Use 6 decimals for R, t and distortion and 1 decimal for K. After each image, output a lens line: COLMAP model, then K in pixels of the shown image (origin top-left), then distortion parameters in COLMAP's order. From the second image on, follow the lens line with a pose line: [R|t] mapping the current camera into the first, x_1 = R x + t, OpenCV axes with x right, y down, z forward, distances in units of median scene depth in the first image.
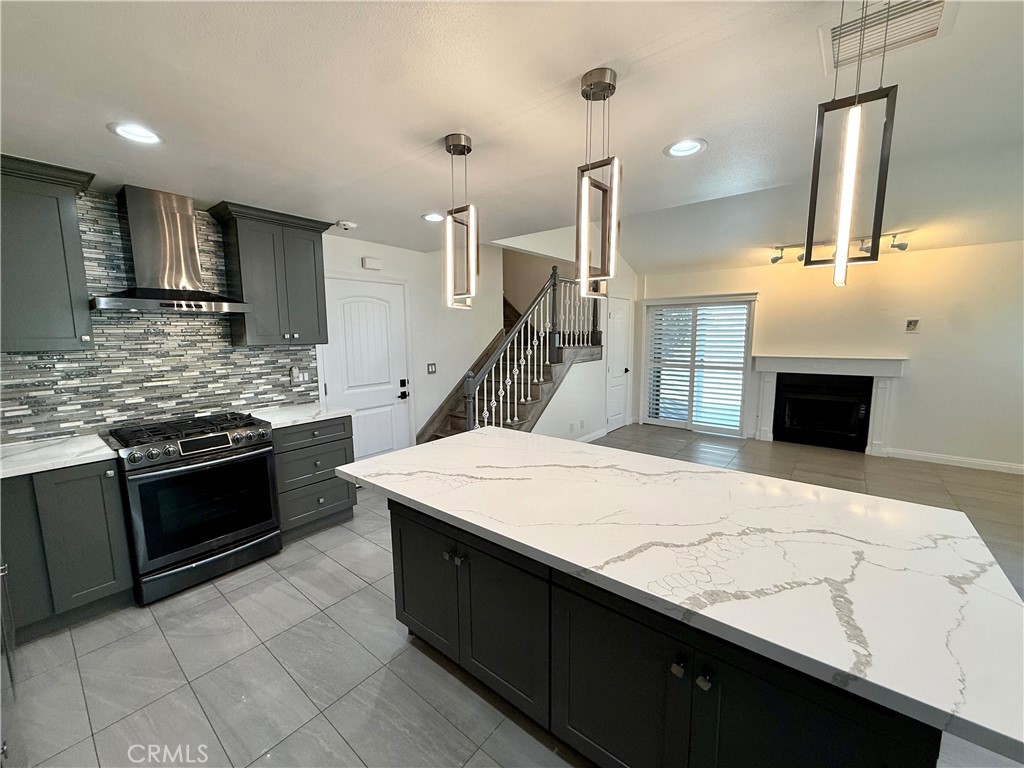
lens RADIAL K [[408.8, 0, 512.8], [0, 408.8, 384.6], [0, 0, 1]] dist [-0.000166, 0.000017]
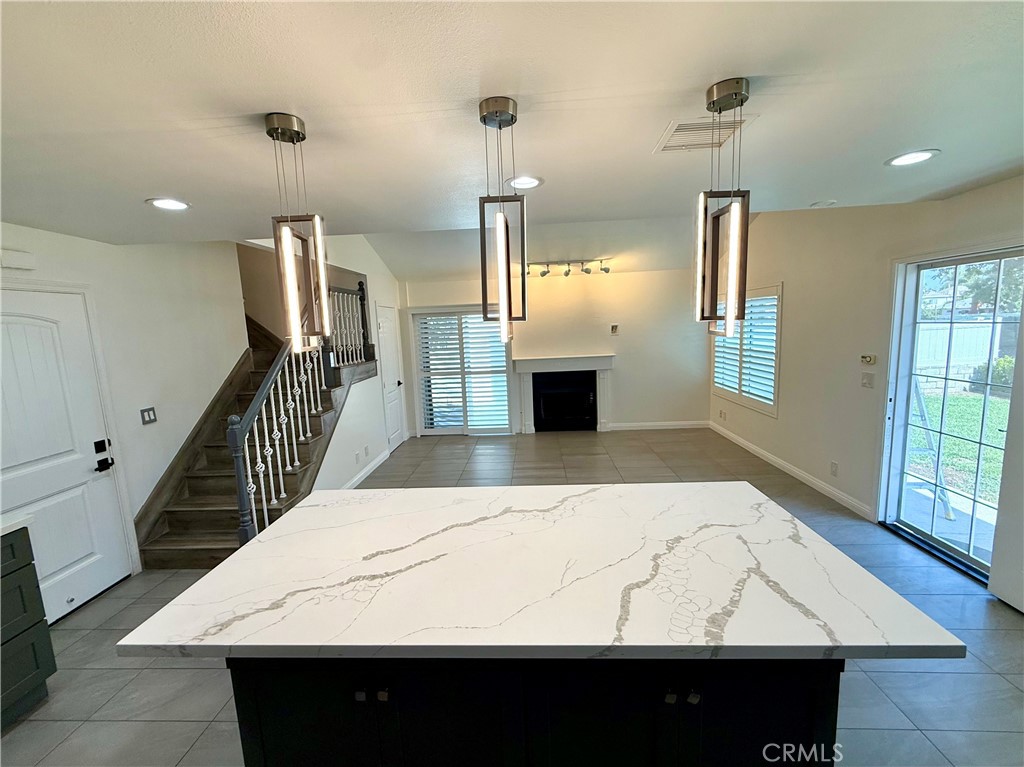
lens RADIAL K [[430.7, 0, 510.6], [0, 430.7, 382.3], [0, 0, 1]] dist [-0.000262, 0.000539]
pose [[0.808727, -0.103097, 0.579079, -0.122065], [0.108457, 0.993775, 0.025460, -0.048326], [-0.578099, 0.042215, 0.814874, 0.069457]]
